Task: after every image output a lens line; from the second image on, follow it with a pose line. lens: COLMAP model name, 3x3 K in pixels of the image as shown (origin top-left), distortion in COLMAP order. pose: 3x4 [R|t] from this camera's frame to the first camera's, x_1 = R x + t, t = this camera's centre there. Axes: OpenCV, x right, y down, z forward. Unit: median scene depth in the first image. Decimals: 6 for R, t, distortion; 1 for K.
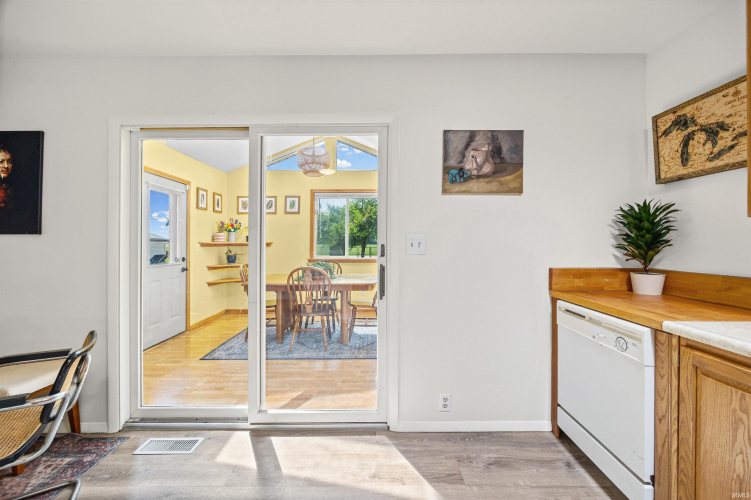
lens RADIAL K [[296.6, 0, 374.9], [0, 296.6, 242.2], [0, 0, 1]] dist [-0.002240, -0.000357]
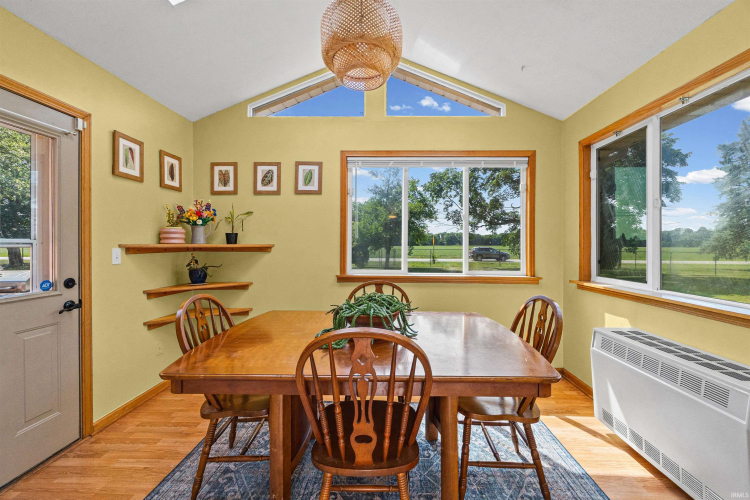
lens RADIAL K [[311.5, 0, 382.1], [0, 311.5, 246.8], [0, 0, 1]] dist [-0.001812, -0.000260]
pose [[0.999449, 0.002875, -0.033054, -0.156032], [-0.002493, 0.999930, 0.011604, -0.004189], [0.033085, -0.011515, 0.999386, 0.542542]]
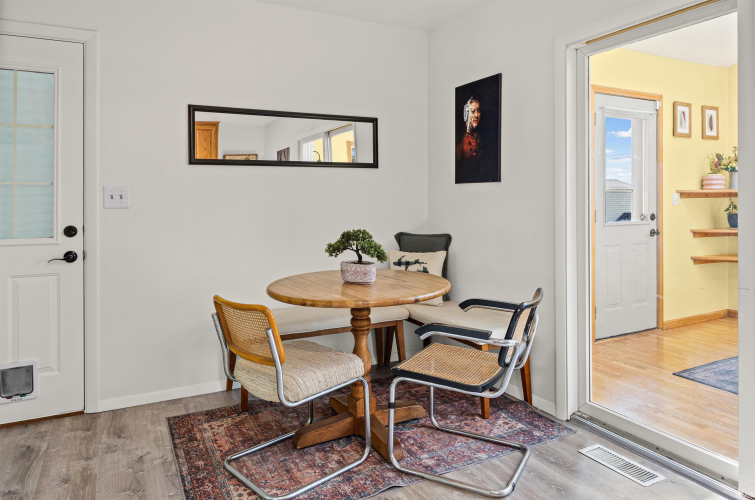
lens RADIAL K [[517.0, 0, 378.9], [0, 517.0, 198.2], [0, 0, 1]] dist [-0.006084, -0.001672]
pose [[0.465392, 0.000507, -0.885104, 0.074456], [0.007769, 0.999959, 0.004658, 0.006821], [0.885070, -0.009045, 0.465369, -0.056147]]
